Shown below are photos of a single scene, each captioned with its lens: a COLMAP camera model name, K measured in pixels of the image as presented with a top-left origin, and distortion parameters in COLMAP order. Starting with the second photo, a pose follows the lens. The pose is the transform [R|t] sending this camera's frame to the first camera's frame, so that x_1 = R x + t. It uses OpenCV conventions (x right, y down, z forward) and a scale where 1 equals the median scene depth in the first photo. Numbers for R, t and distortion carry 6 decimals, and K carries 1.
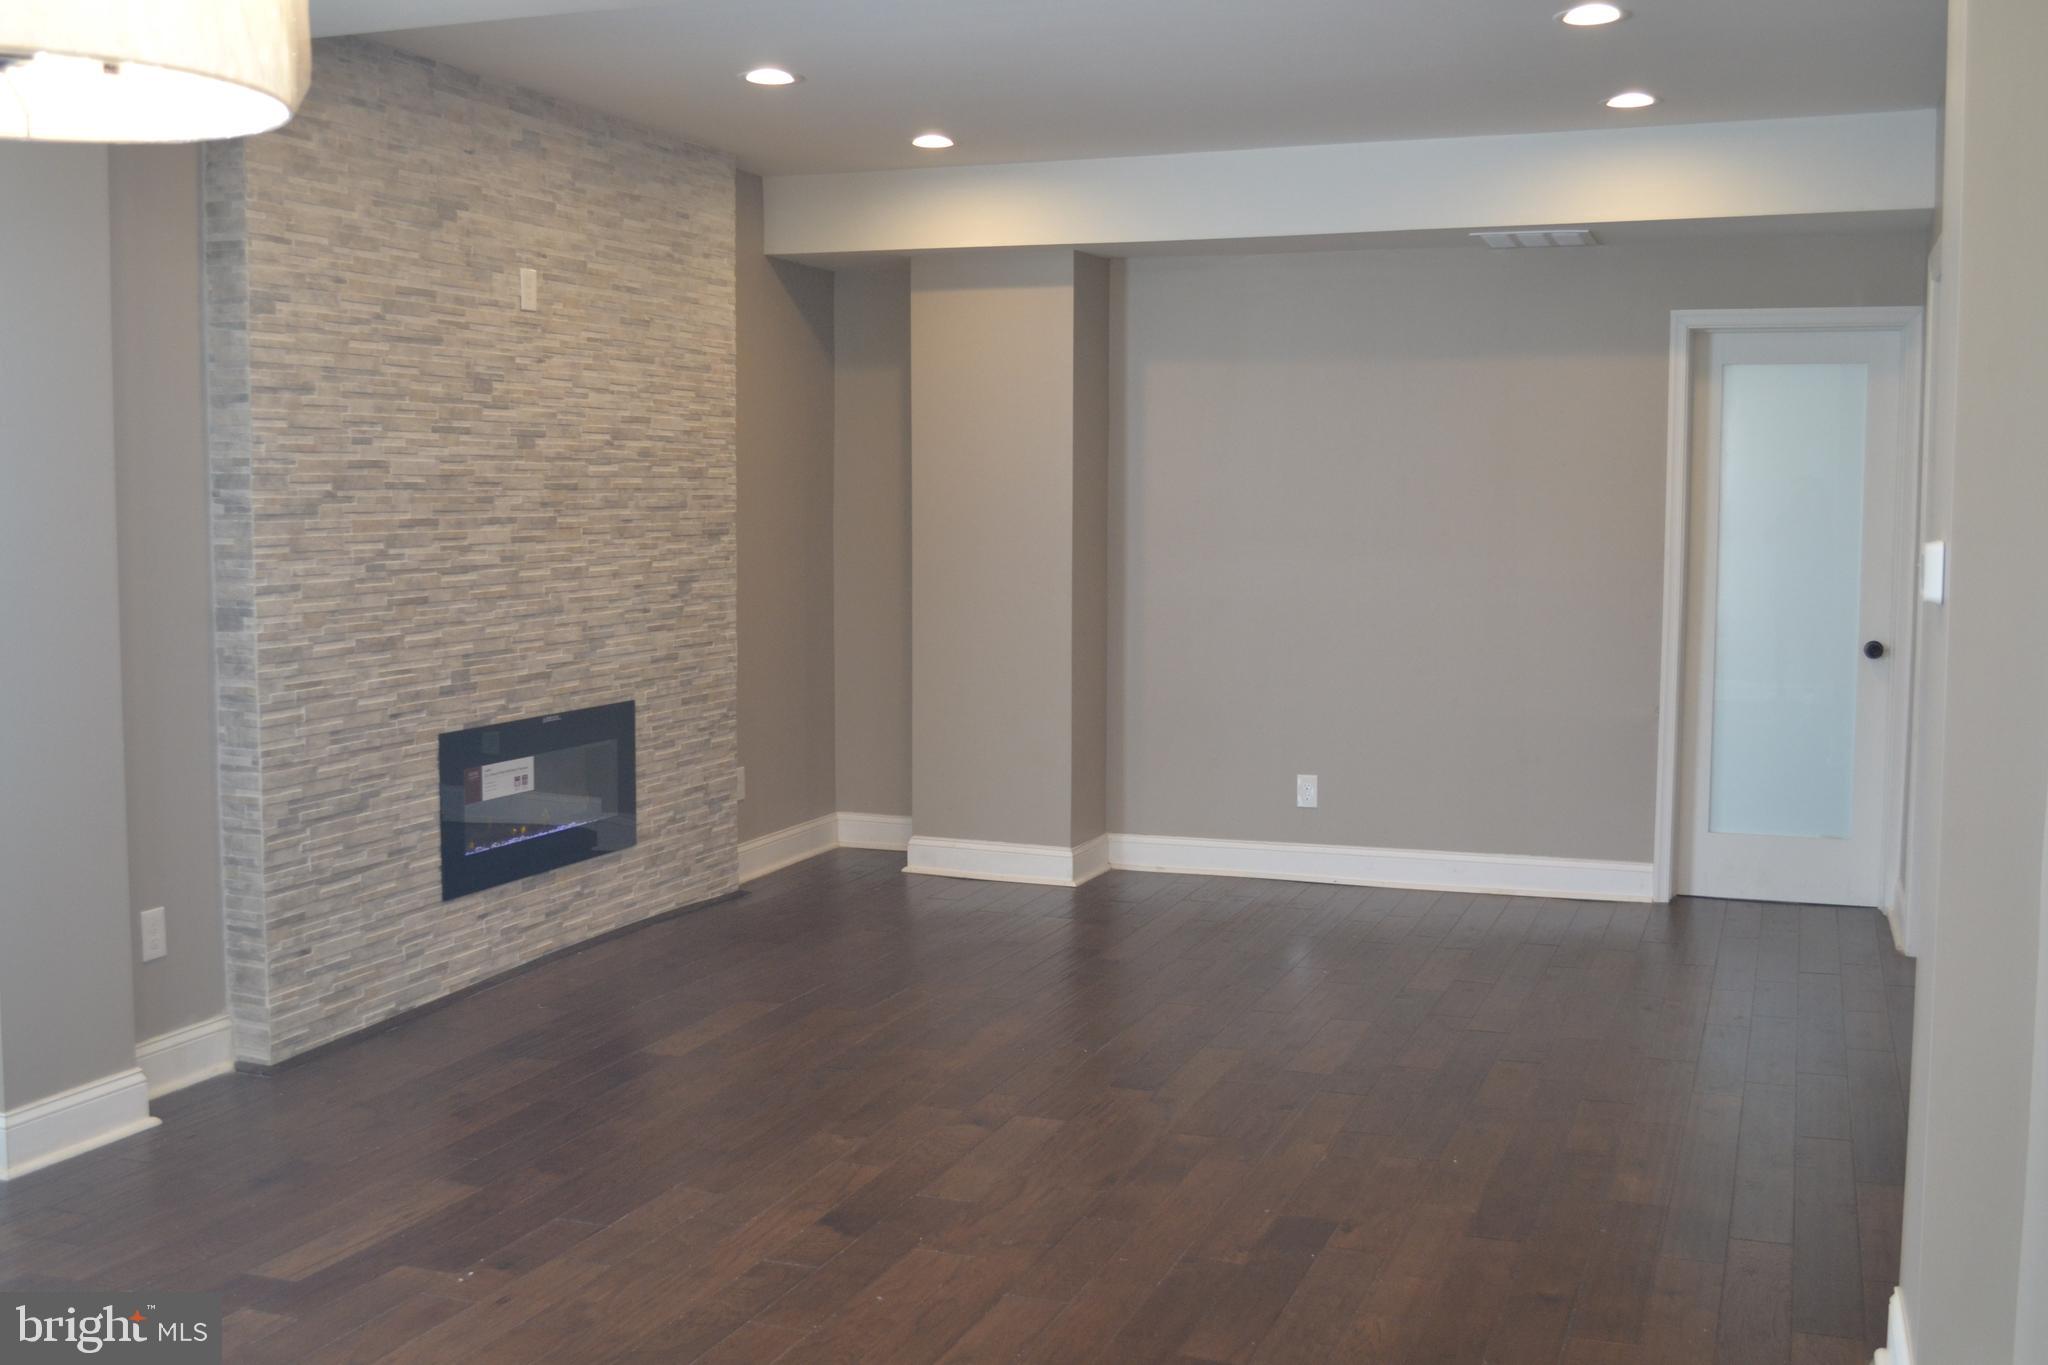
lens RADIAL K [[2122.1, 0, 1023.4], [0, 2122.1, 680.2], [0, 0, 1]] dist [-0.054991, 0.000000]
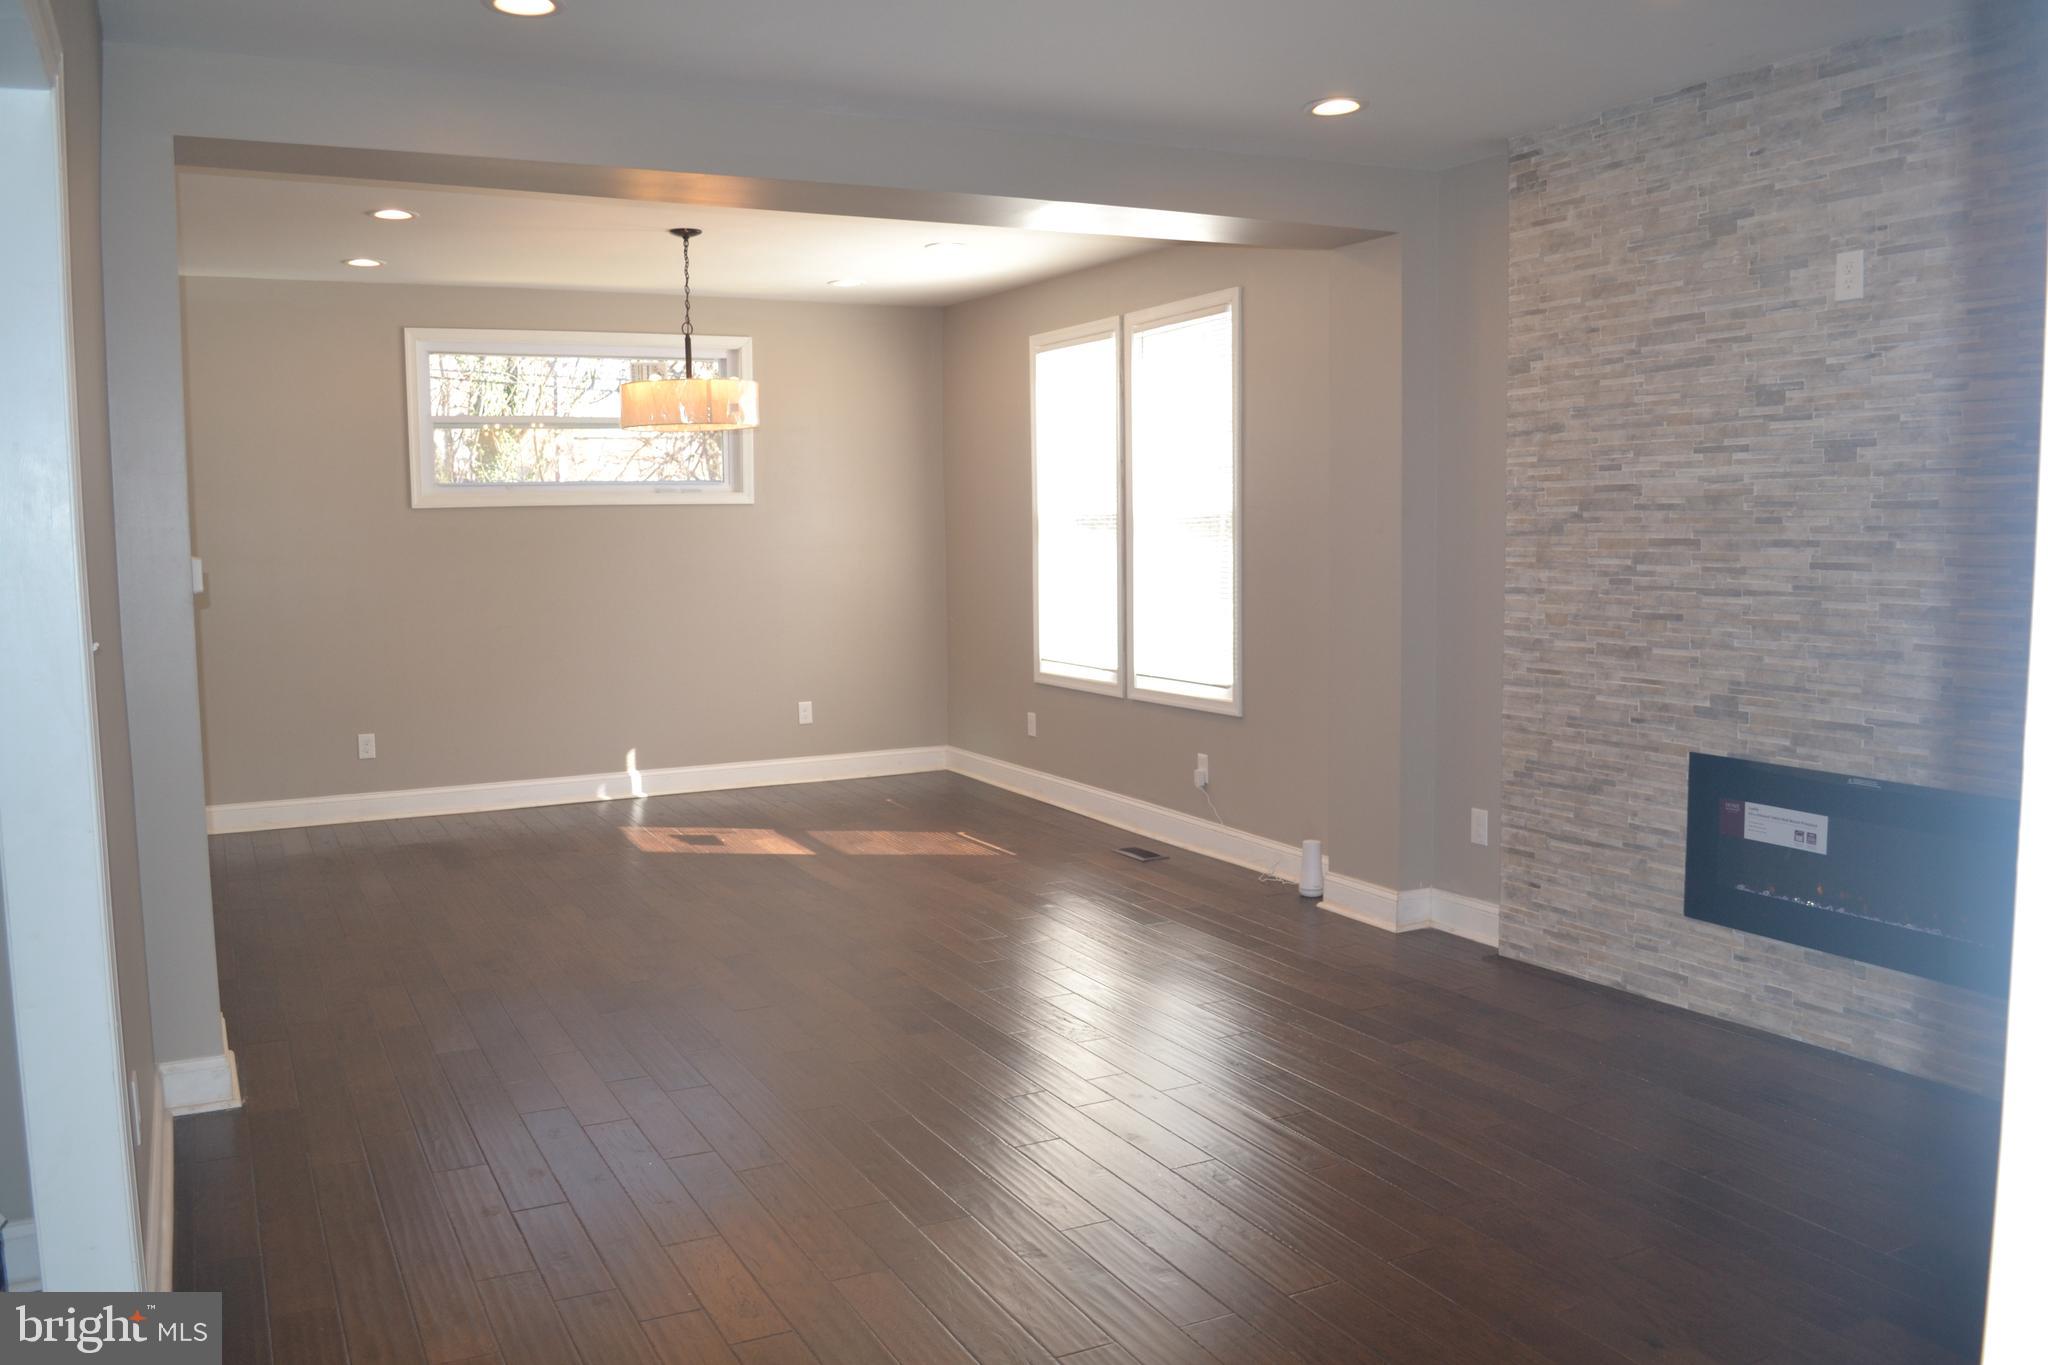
lens RADIAL K [[1630.9, 0, 1022.8], [0, 1630.9, 687.9], [0, 0, 1]] dist [-0.085023, 0.005398]
pose [[-0.677735, 0.079703, -0.730974, 0.484254], [-0.055839, 0.985659, 0.159246, -0.105797], [0.733183, 0.148743, -0.663564, 1.228399]]
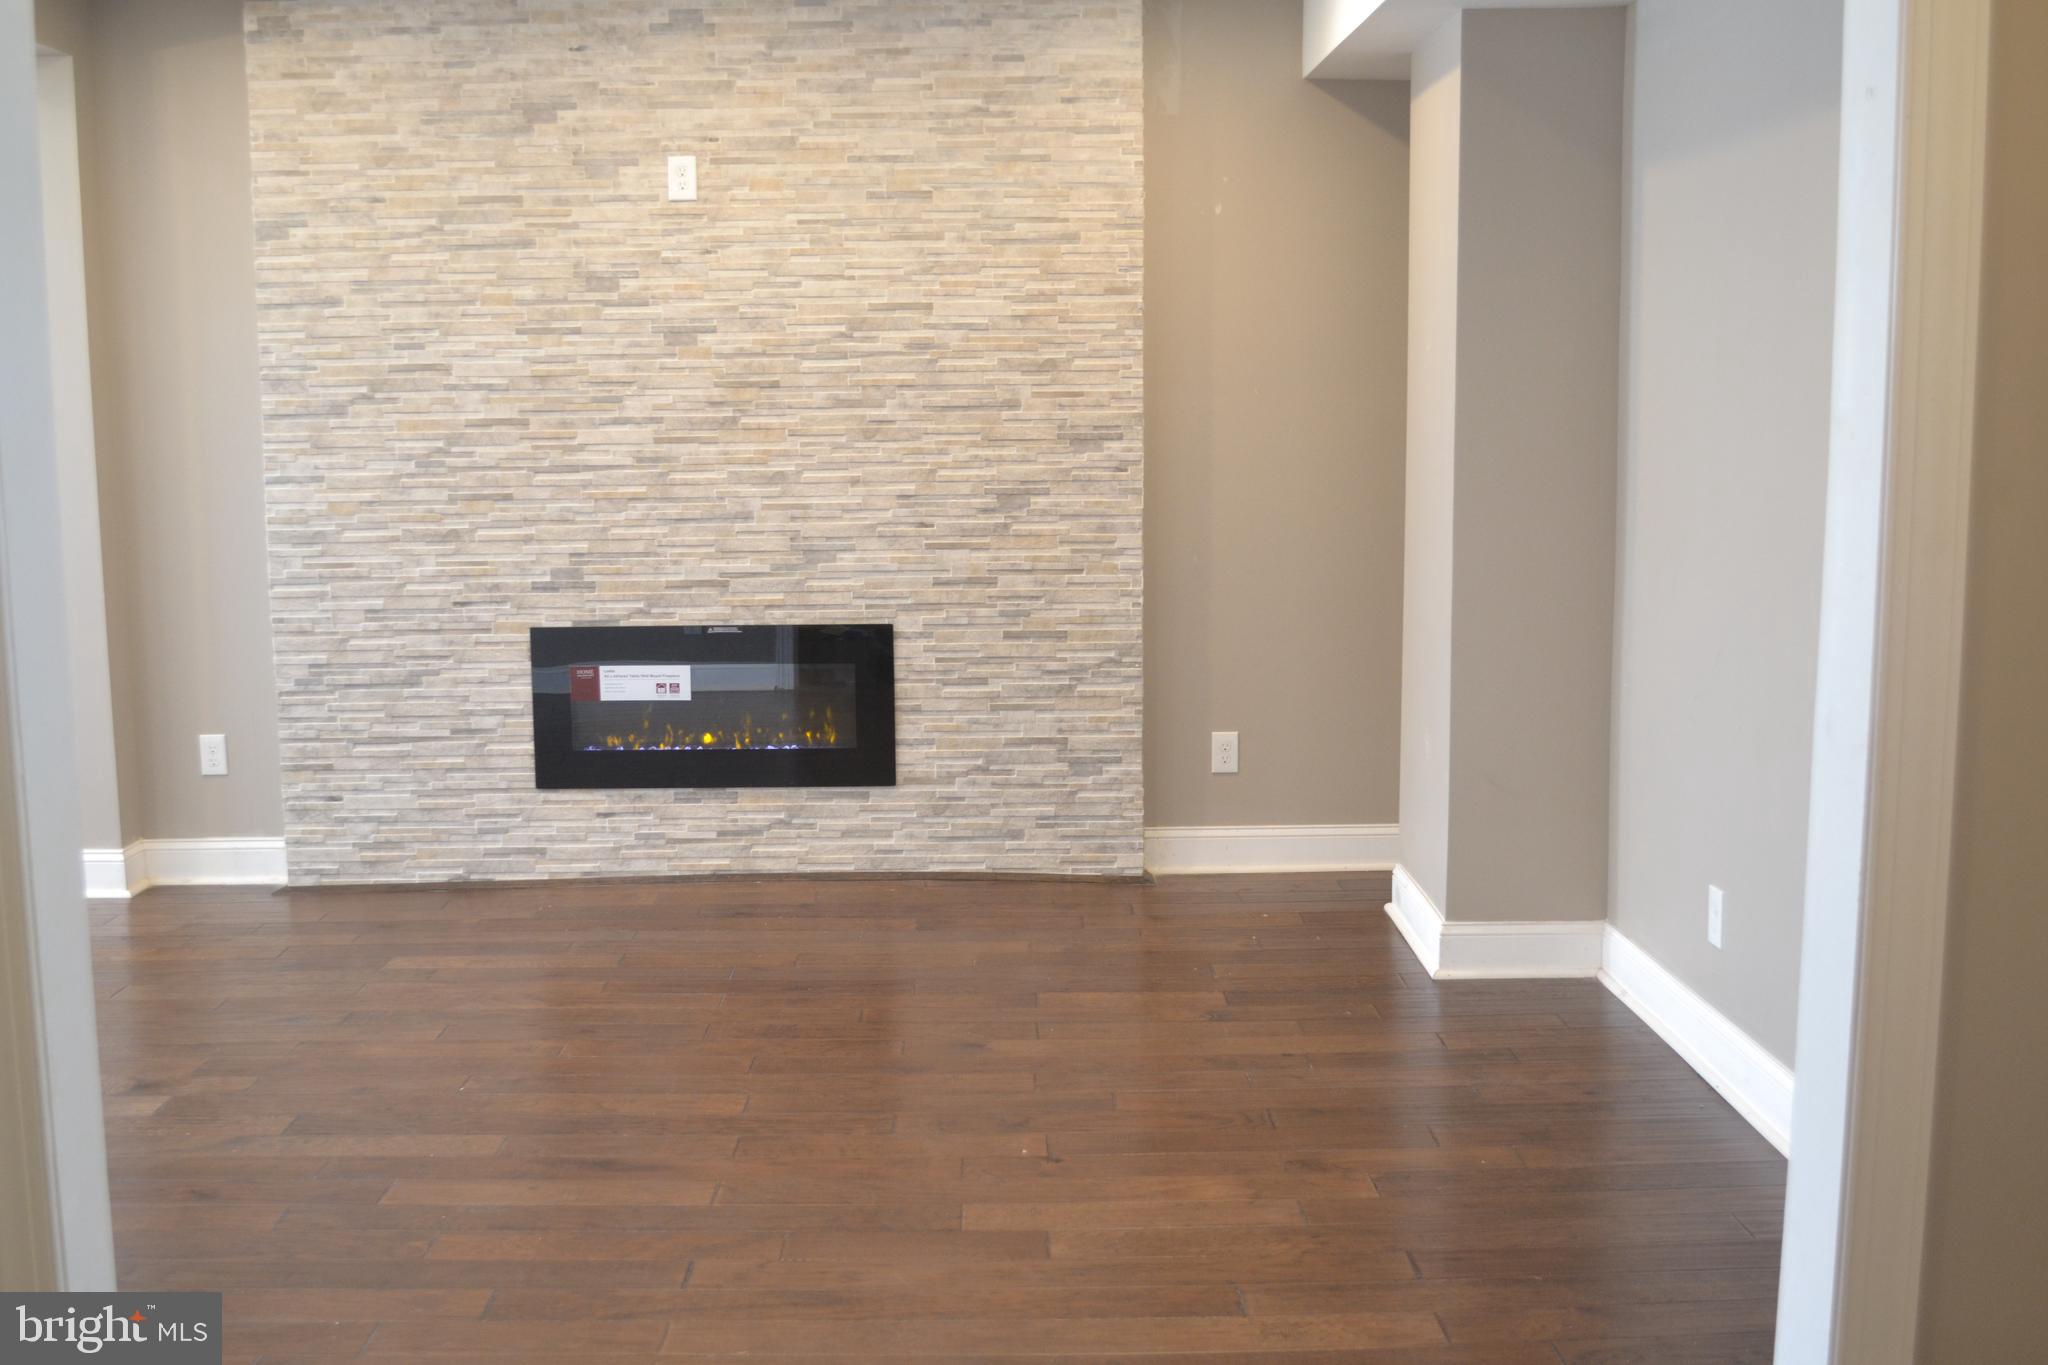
lens RADIAL K [[2122.1, 0, 1021.7], [0, 2122.1, 683.4], [0, 0, 1]] dist [-0.054991, 0.000000]
pose [[0.366874, 0.116899, -0.922897, 0.744821], [-0.074839, 0.992567, 0.095973, -0.062542], [0.927255, 0.033859, 0.372896, 0.808735]]
